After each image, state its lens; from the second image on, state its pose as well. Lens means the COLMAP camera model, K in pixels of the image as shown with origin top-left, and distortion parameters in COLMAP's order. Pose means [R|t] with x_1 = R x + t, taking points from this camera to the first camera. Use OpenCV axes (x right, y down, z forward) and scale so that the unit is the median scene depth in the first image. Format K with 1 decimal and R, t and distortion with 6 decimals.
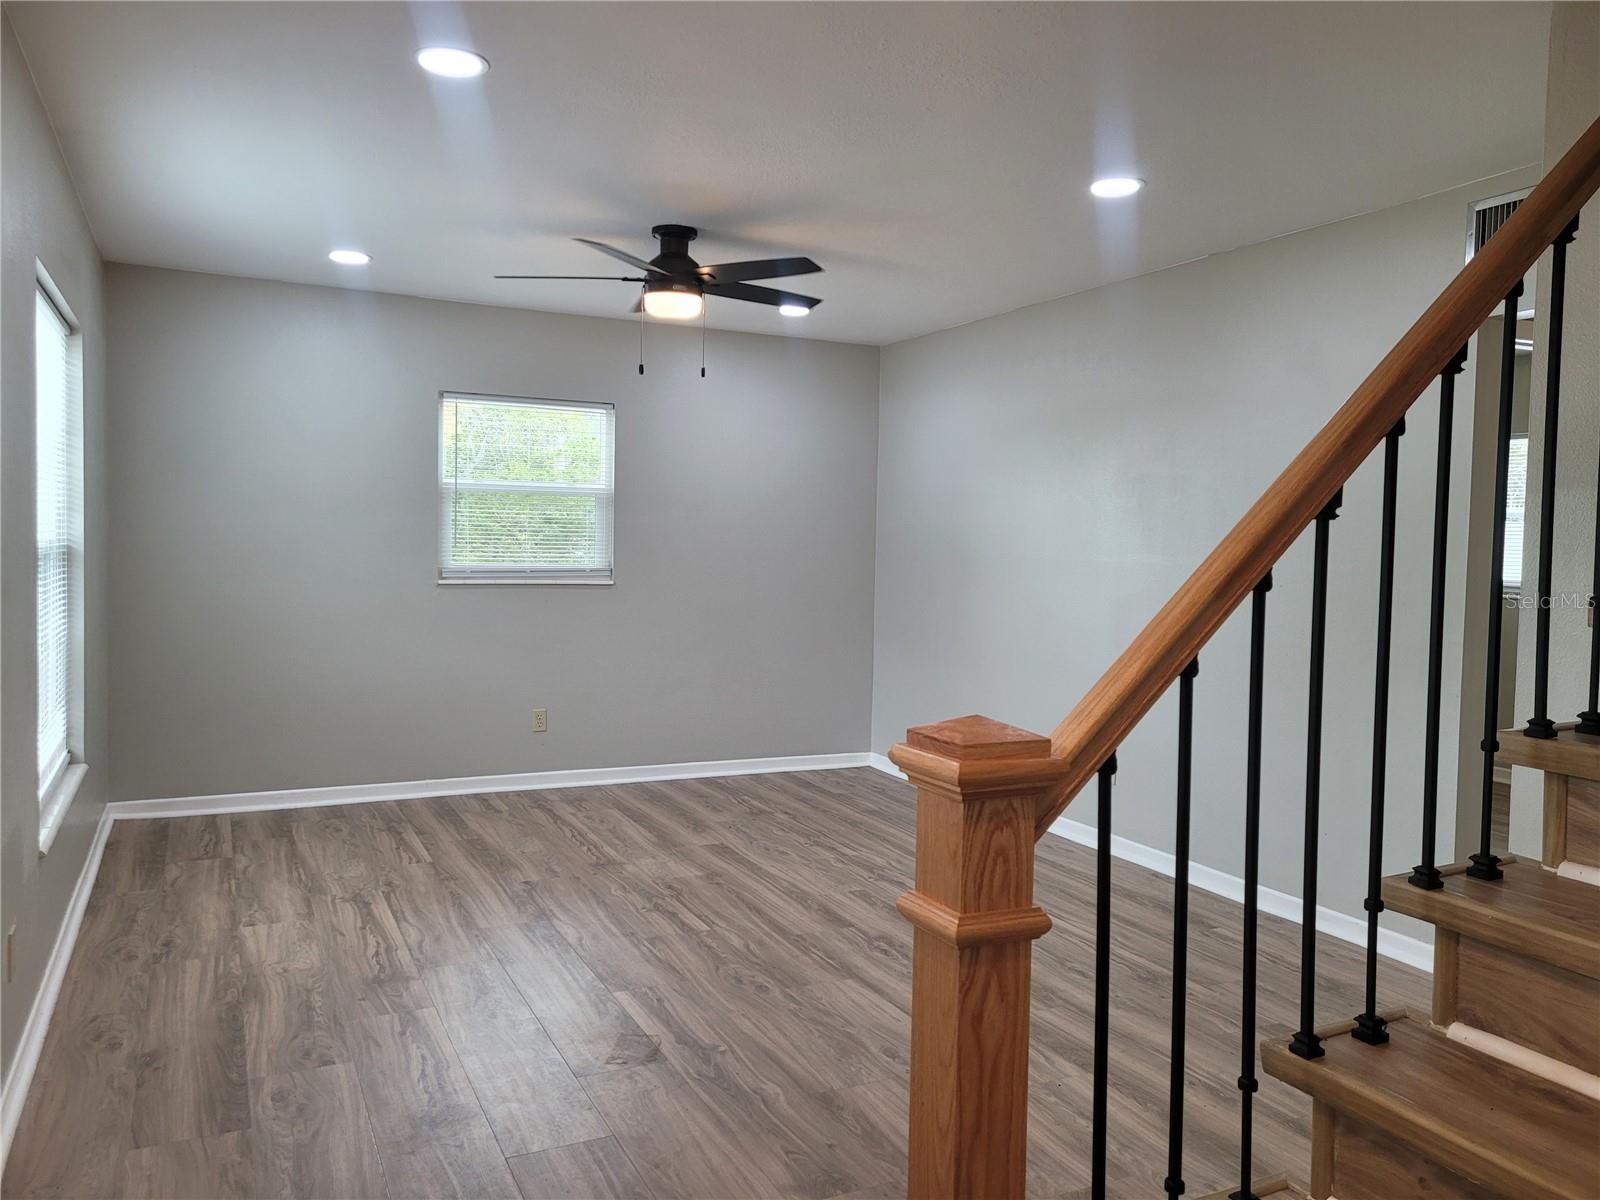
lens RADIAL K [[1192.7, 0, 789.2], [0, 1192.7, 627.4], [0, 0, 1]] dist [0.065992, -0.050965]
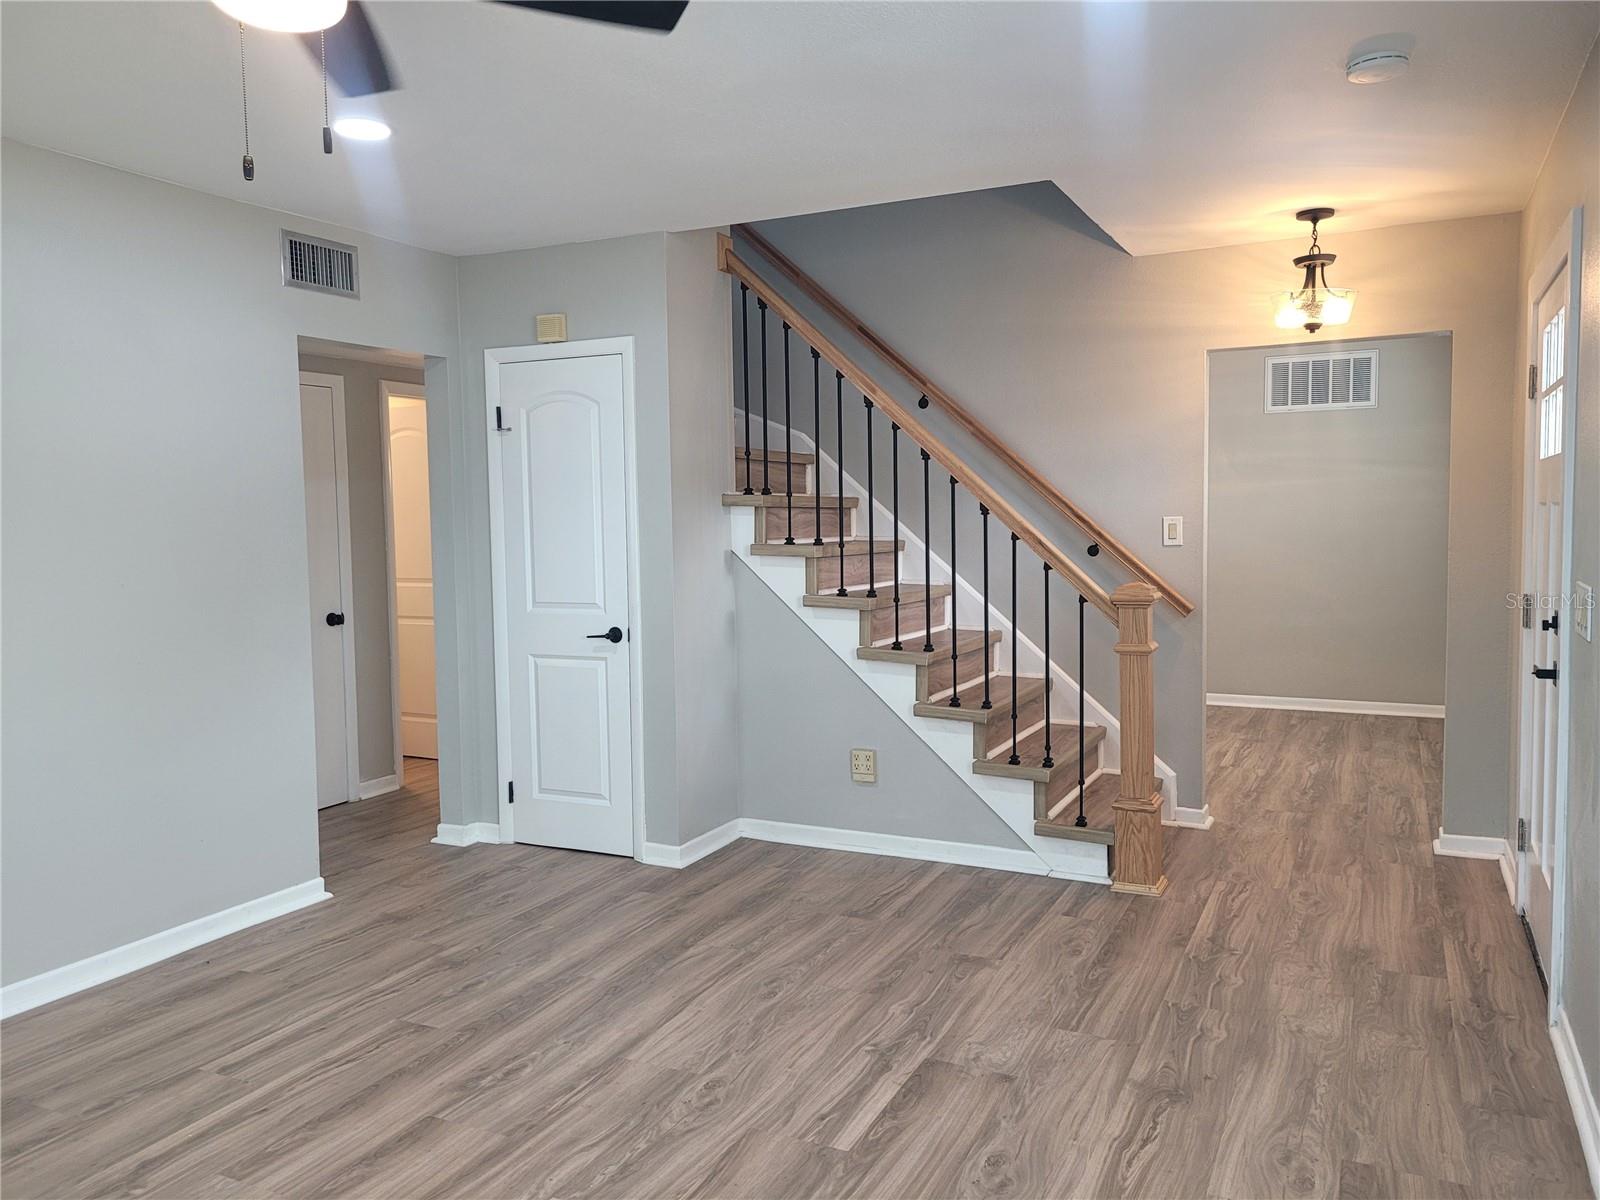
lens RADIAL K [[1192.7, 0, 798.1], [0, 1192.7, 591.7], [0, 0, 1]] dist [0.065992, -0.050965]
pose [[-0.617360, -0.059605, 0.784419, -0.771801], [0.062668, 0.990230, 0.124566, -0.149619], [-0.784180, 0.126060, -0.607594, 1.590674]]
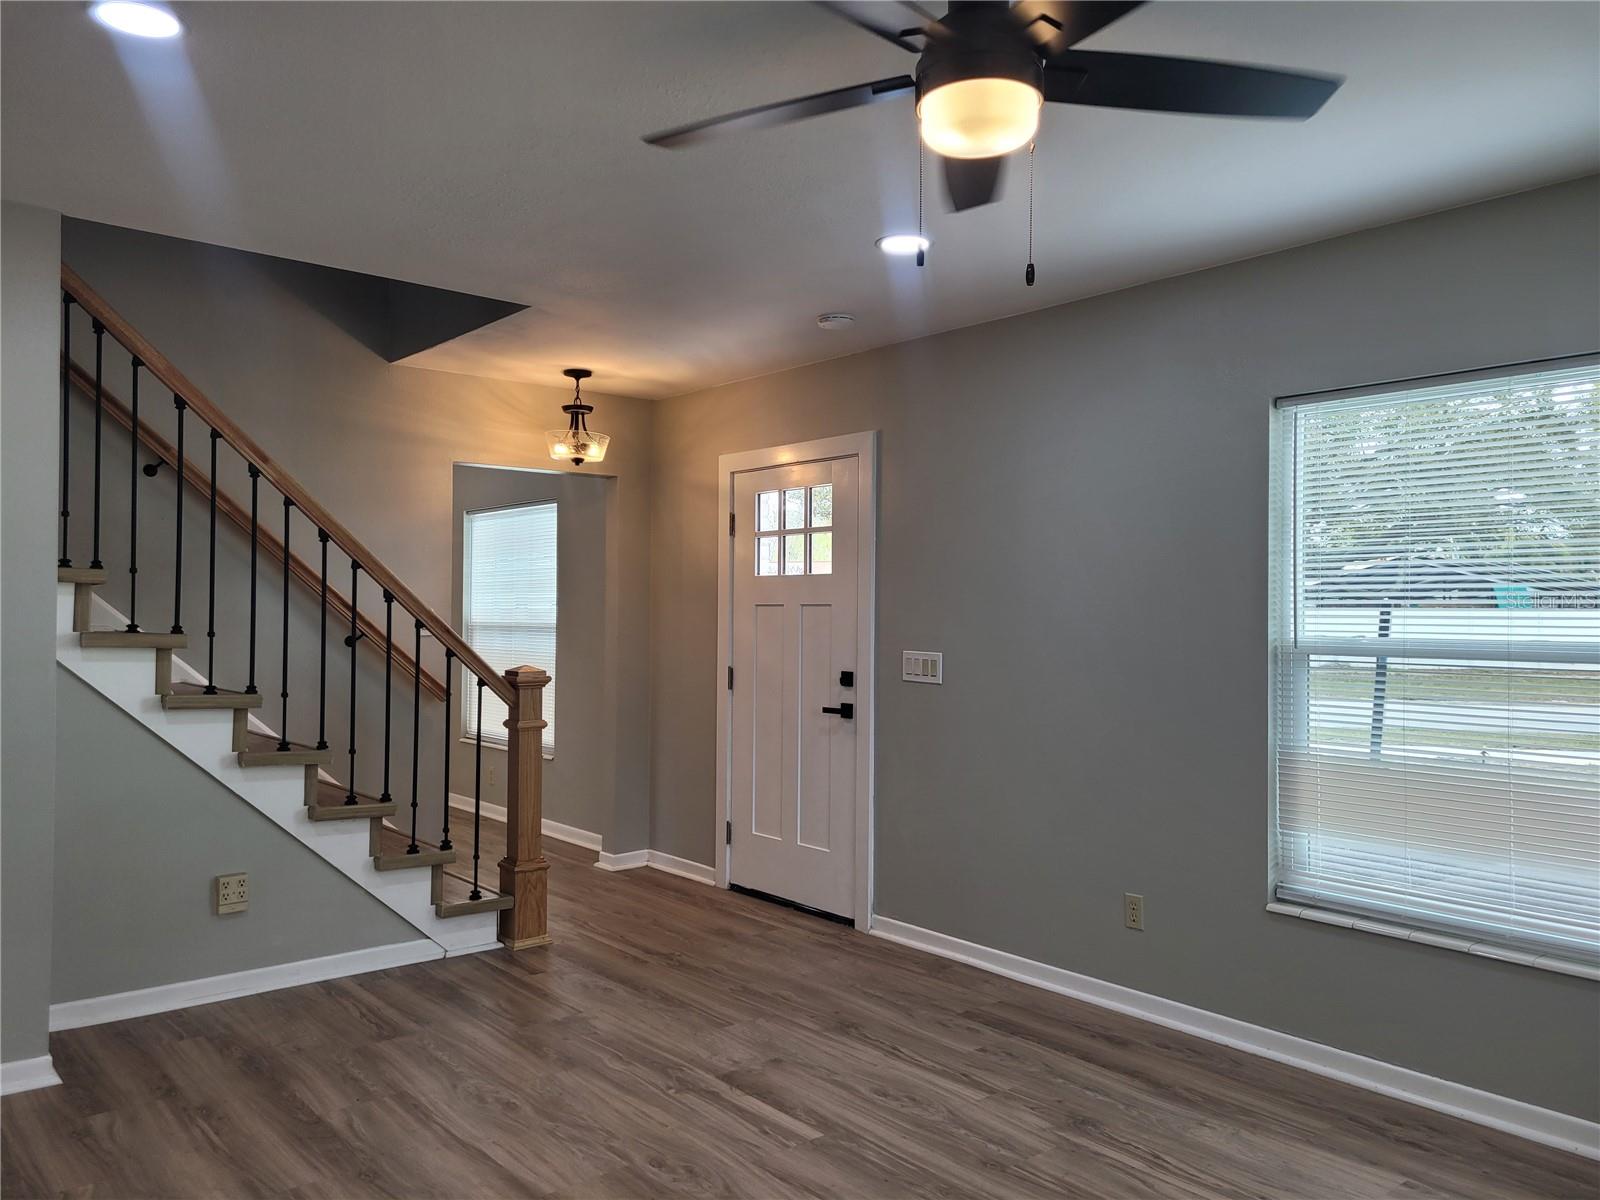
lens RADIAL K [[1192.7, 0, 799.3], [0, 1192.7, 600.0], [0, 0, 1]] dist [0.065992, -0.050965]
pose [[-0.968961, -0.029750, -0.245415, 0.110825], [-0.045384, 0.997267, 0.058296, -0.155981], [0.243010, 0.067625, -0.967664, 2.028492]]
